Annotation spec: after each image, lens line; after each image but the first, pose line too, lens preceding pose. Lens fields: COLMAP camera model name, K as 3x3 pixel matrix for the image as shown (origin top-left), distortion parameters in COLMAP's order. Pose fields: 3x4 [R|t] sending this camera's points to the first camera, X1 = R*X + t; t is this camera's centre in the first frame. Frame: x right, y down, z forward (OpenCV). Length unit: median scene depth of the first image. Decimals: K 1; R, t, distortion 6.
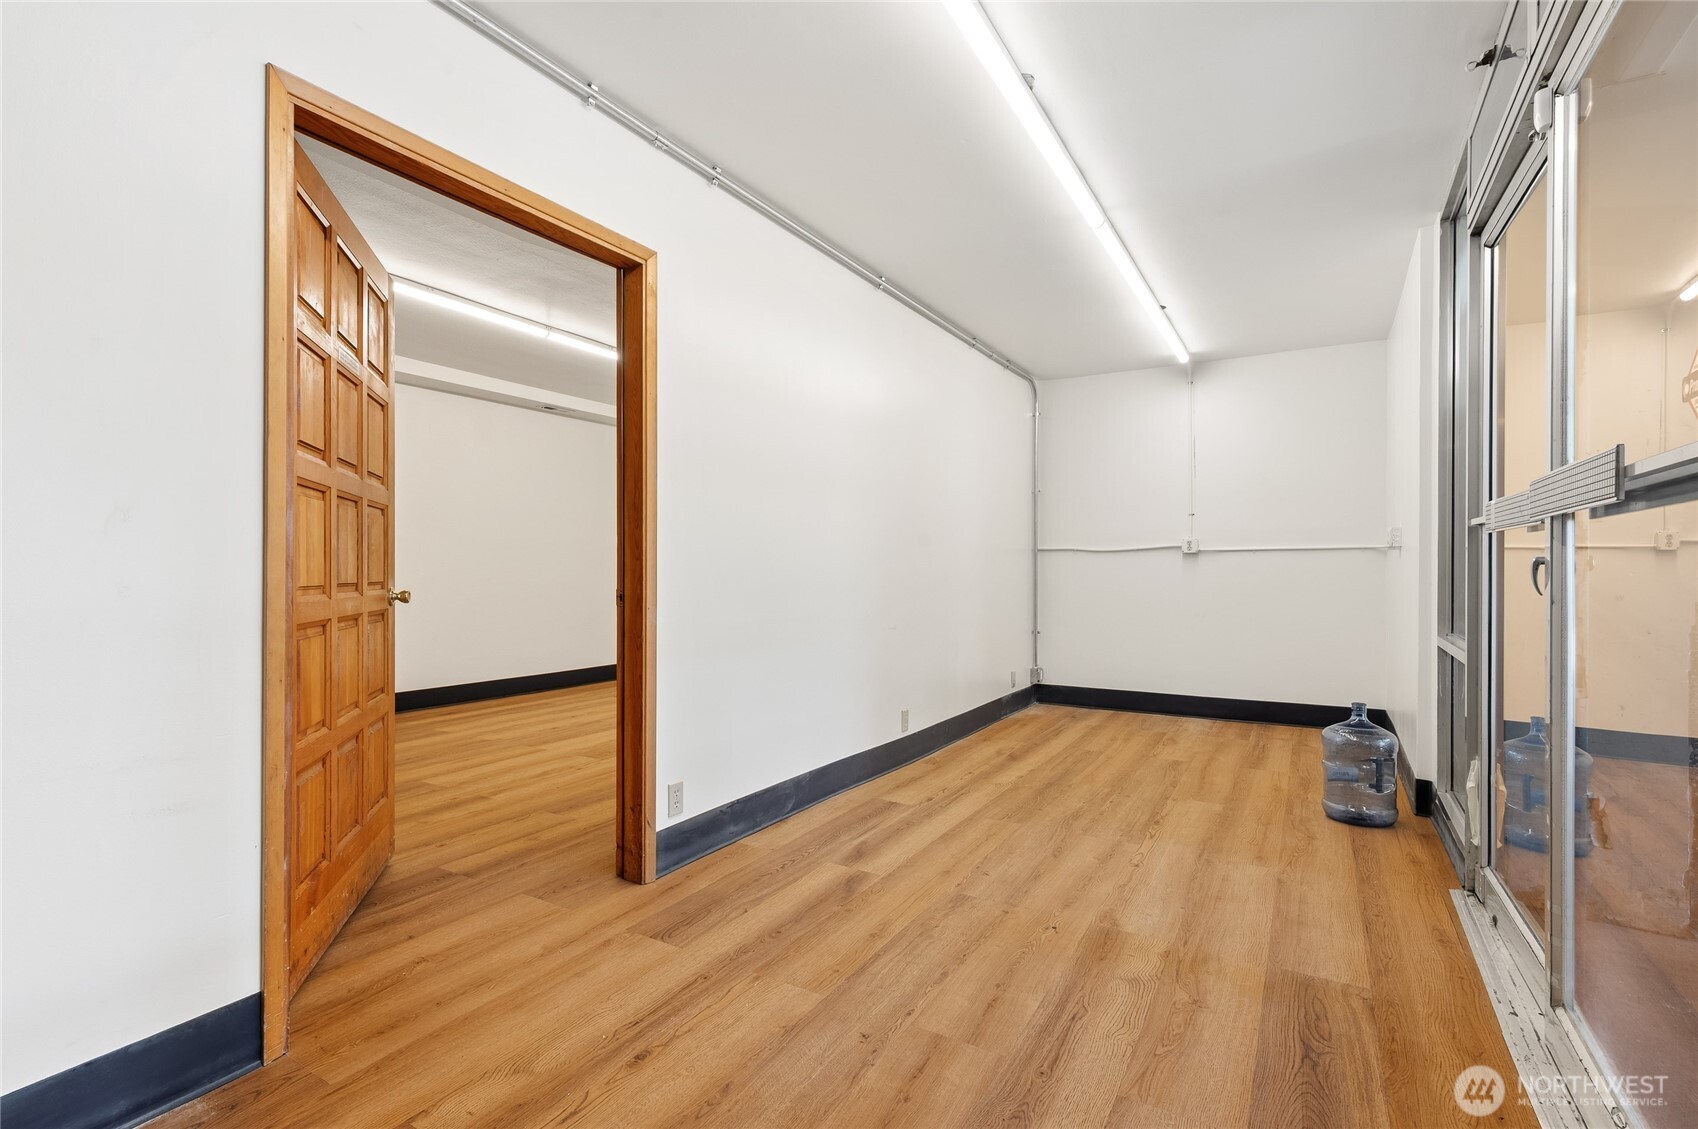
lens RADIAL K [[776.2, 0, 850.9], [0, 776.2, 572.8], [0, 0, 1]] dist [0.010198, -0.000732]
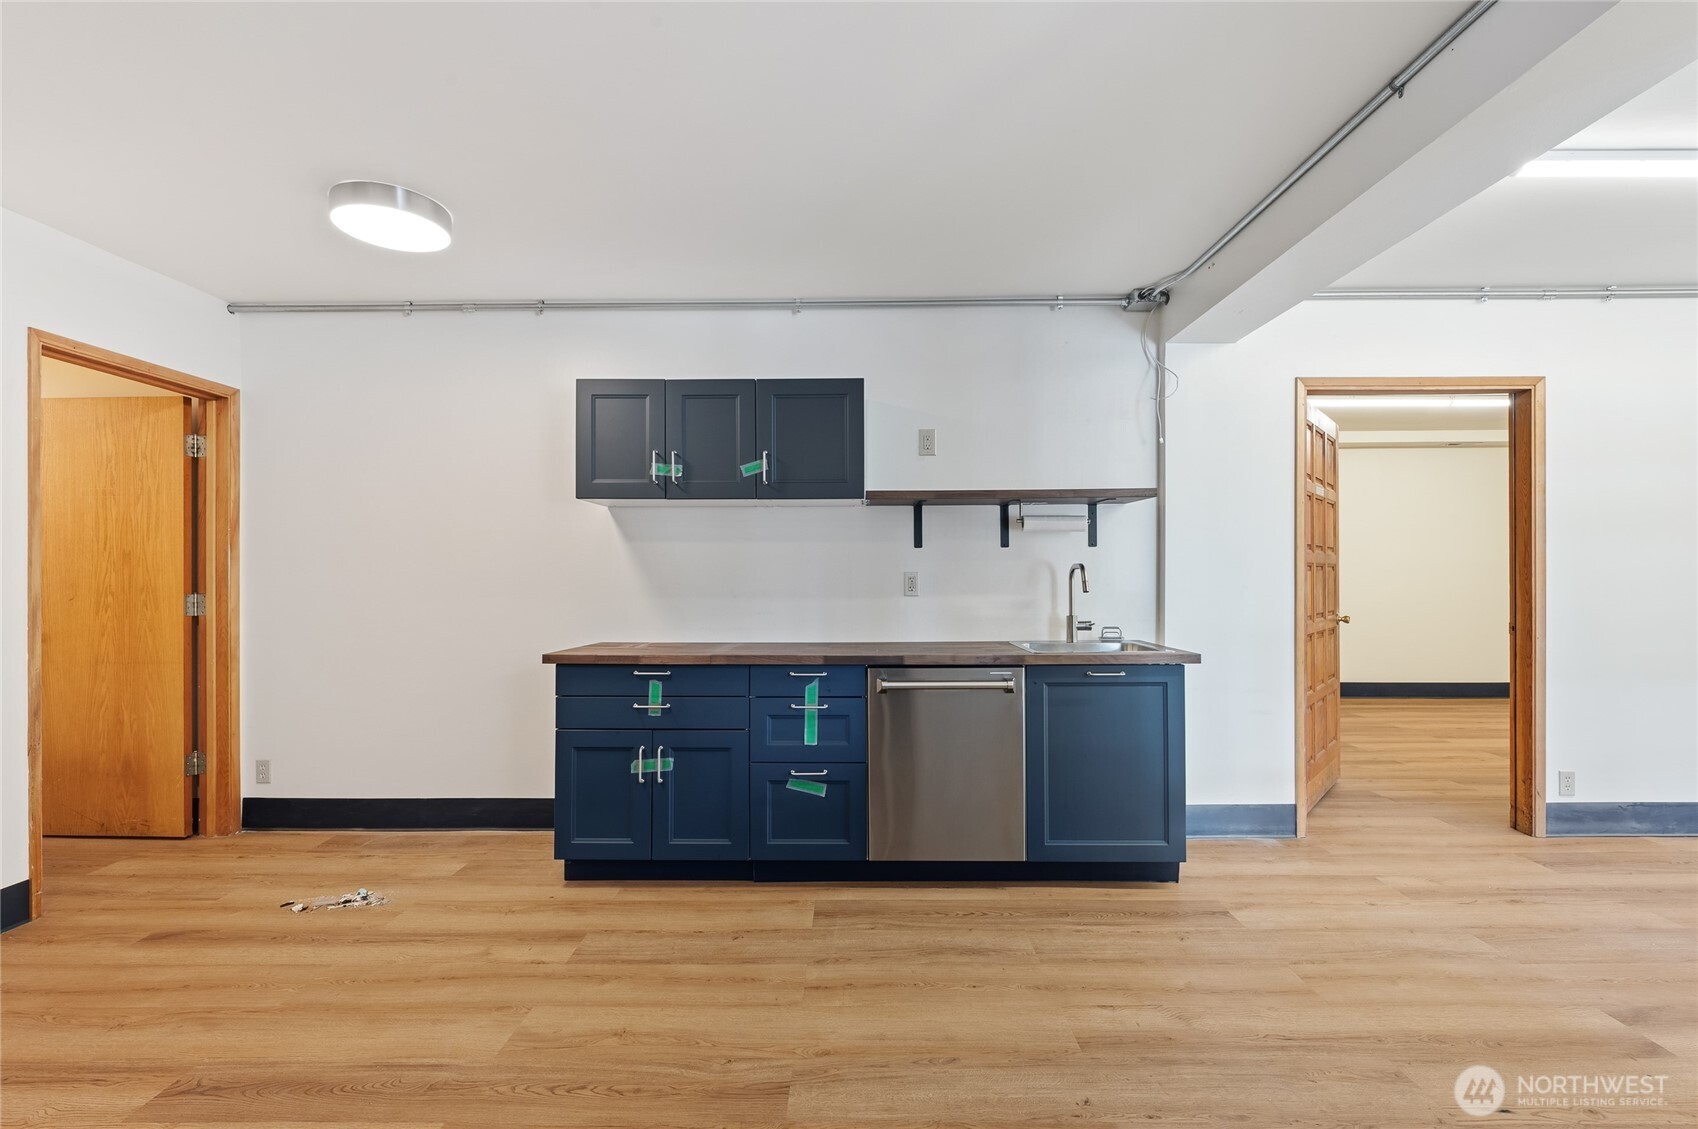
lens RADIAL K [[776.2, 0, 848.9], [0, 776.2, 570.5], [0, 0, 1]] dist [0.010198, -0.000732]
pose [[0.512689, -0.003337, -0.858568, 0.303265], [0.001472, 0.999994, -0.003007, -0.071106], [0.858573, 0.000278, 0.512691, -0.755476]]
